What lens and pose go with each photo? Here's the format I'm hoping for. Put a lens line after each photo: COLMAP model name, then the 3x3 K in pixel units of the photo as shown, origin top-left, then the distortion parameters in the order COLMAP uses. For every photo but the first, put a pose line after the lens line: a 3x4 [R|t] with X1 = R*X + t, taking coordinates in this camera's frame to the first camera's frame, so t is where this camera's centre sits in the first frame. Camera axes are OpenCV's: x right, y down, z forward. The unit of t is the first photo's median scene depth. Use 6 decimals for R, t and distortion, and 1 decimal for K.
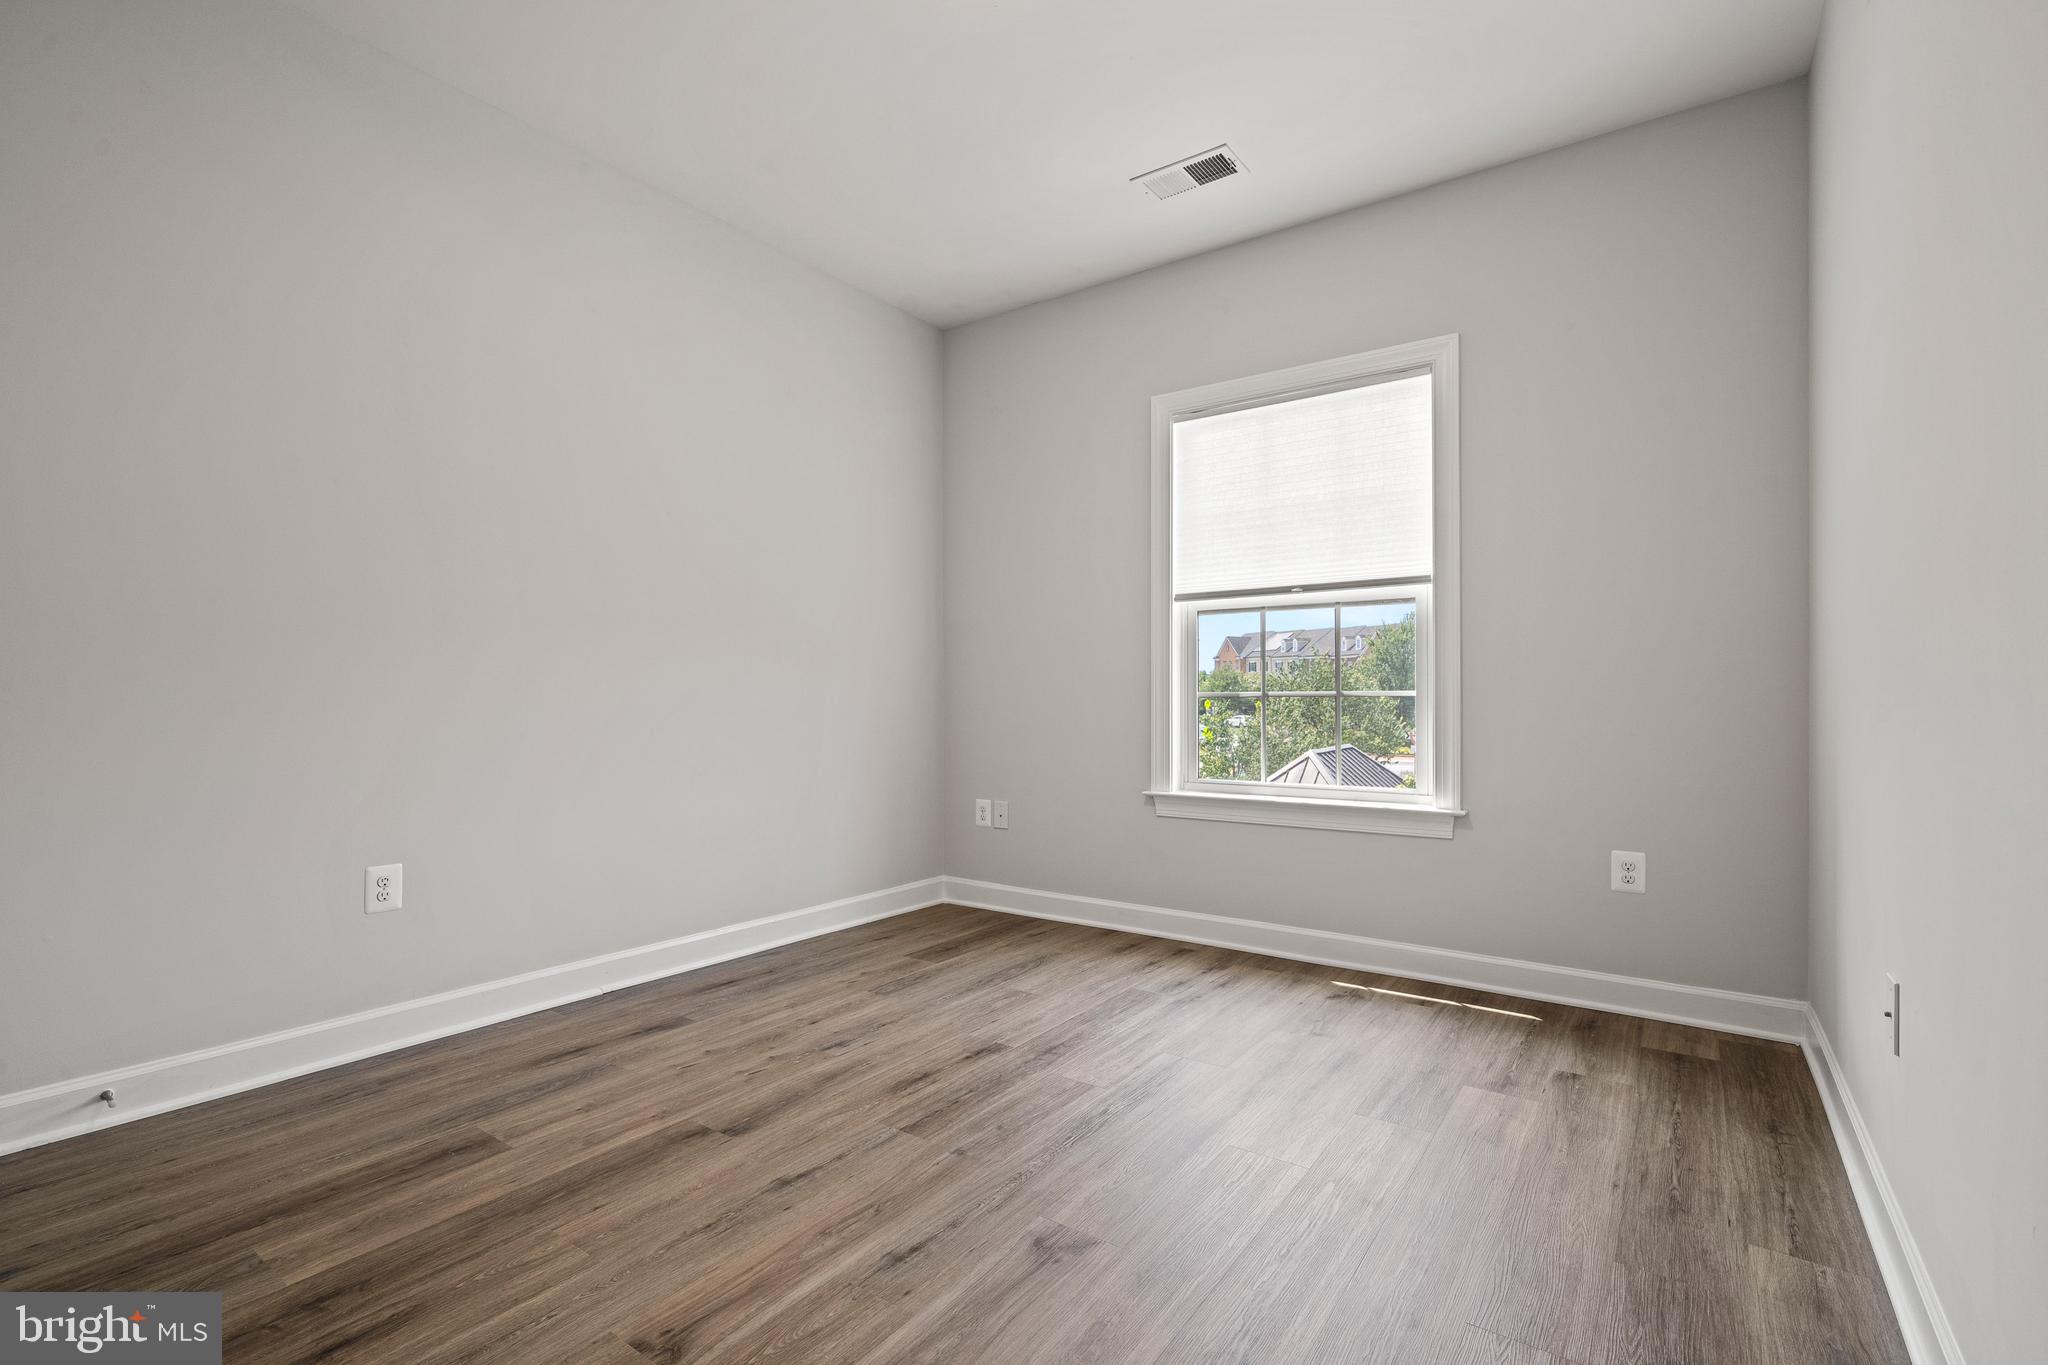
lens RADIAL K [[964.3, 0, 1015.4], [0, 964.3, 694.4], [0, 0, 1]] dist [0.003993, 0.001662]
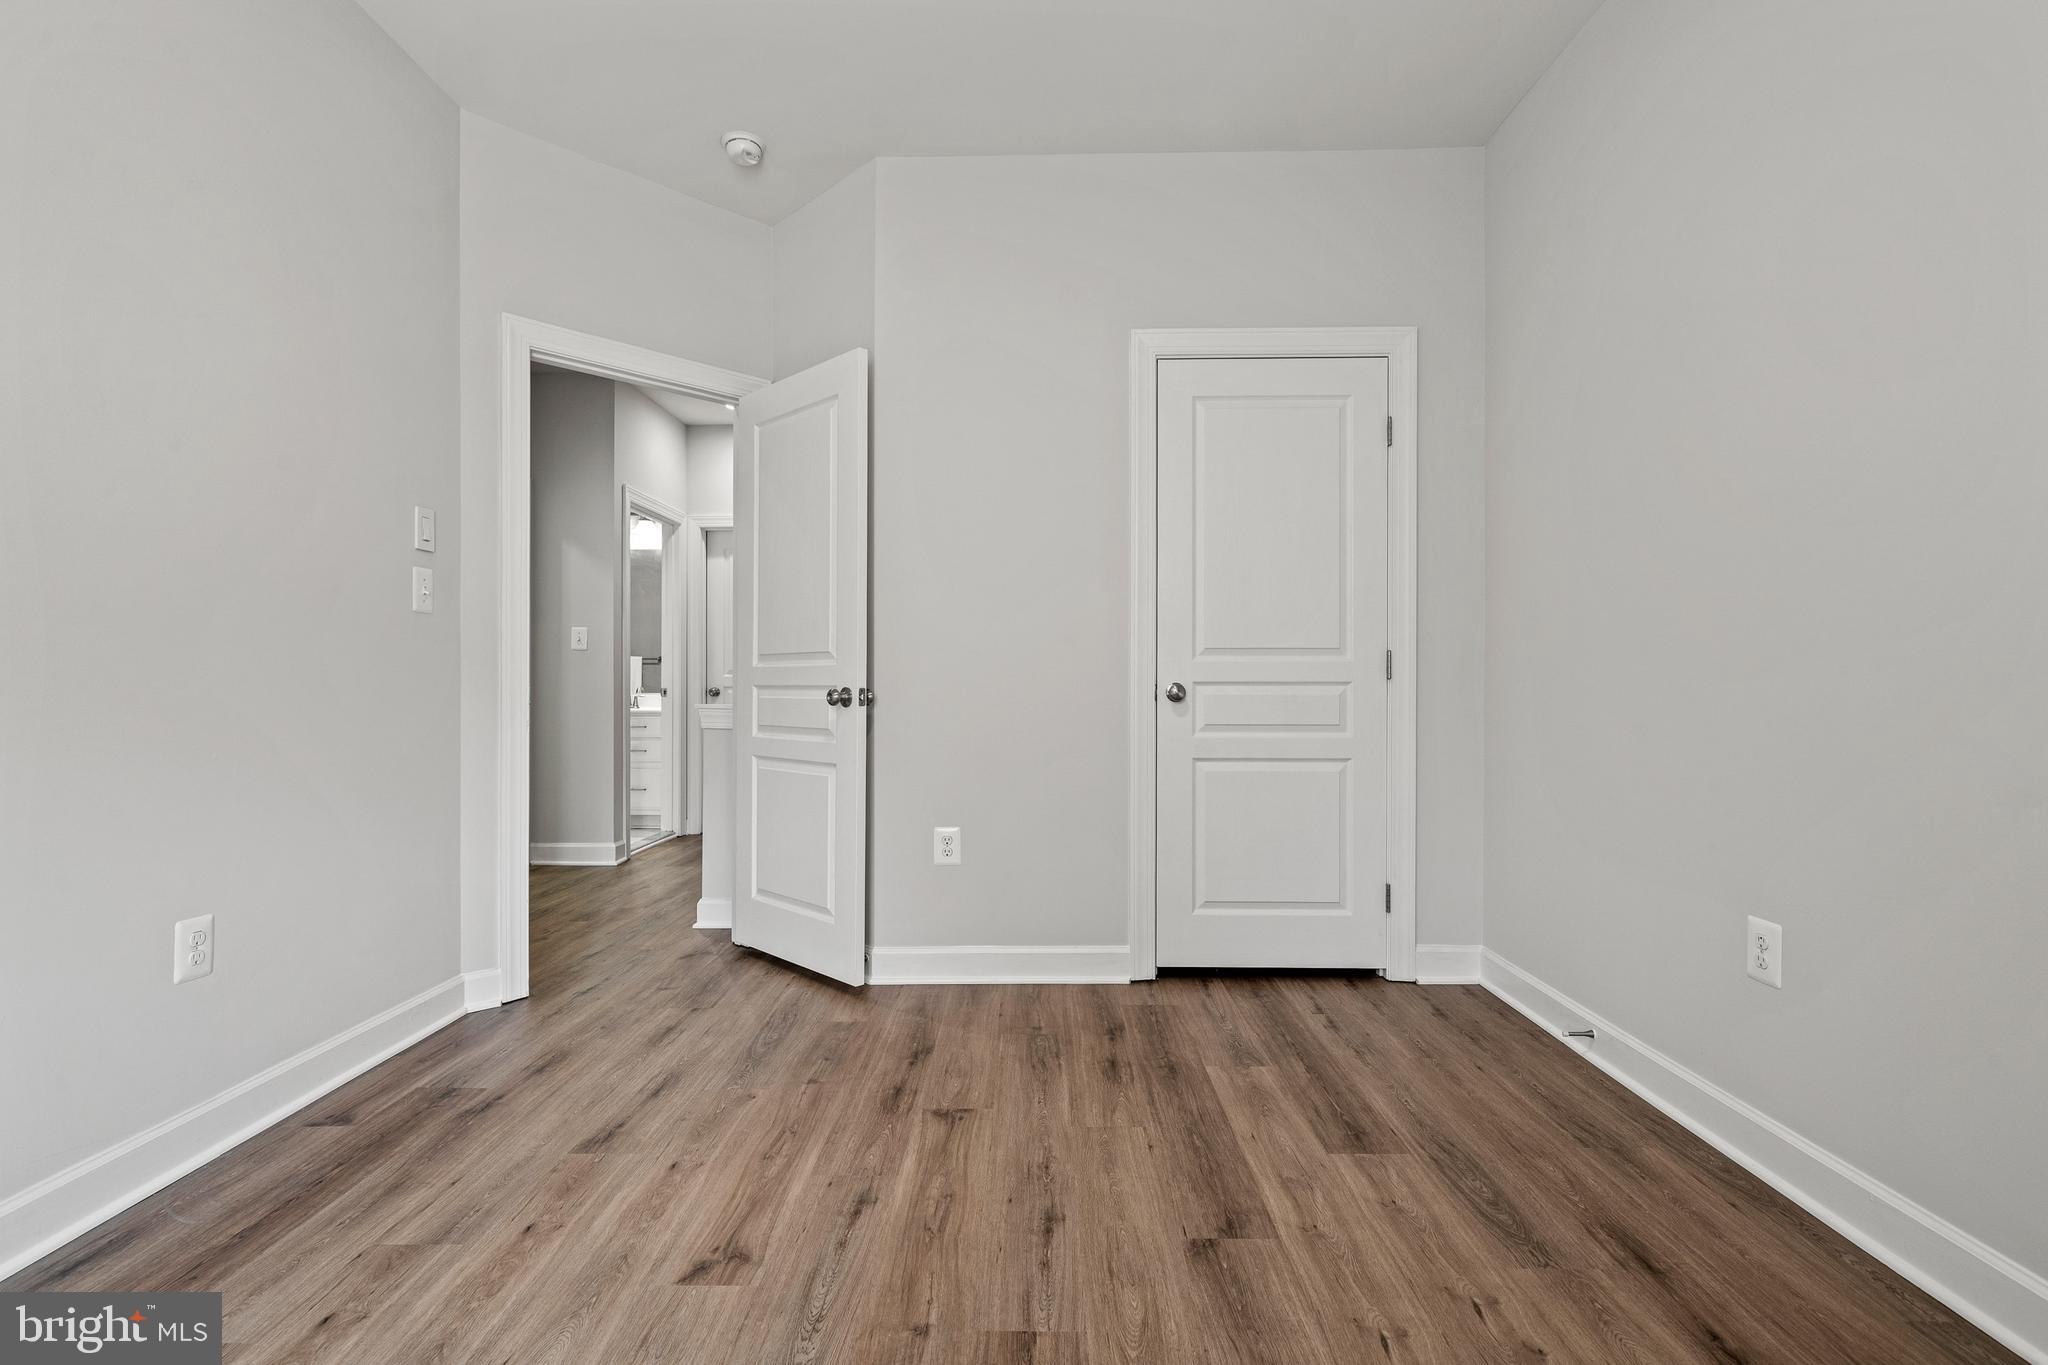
lens RADIAL K [[964.3, 0, 1021.4], [0, 964.3, 675.9], [0, 0, 1]] dist [0.003993, 0.001662]
pose [[-0.829199, -0.009179, -0.558878, 0.311574], [-0.001016, 0.999888, -0.014914, 0.005843], [0.558952, -0.011798, -0.829116, 1.813530]]
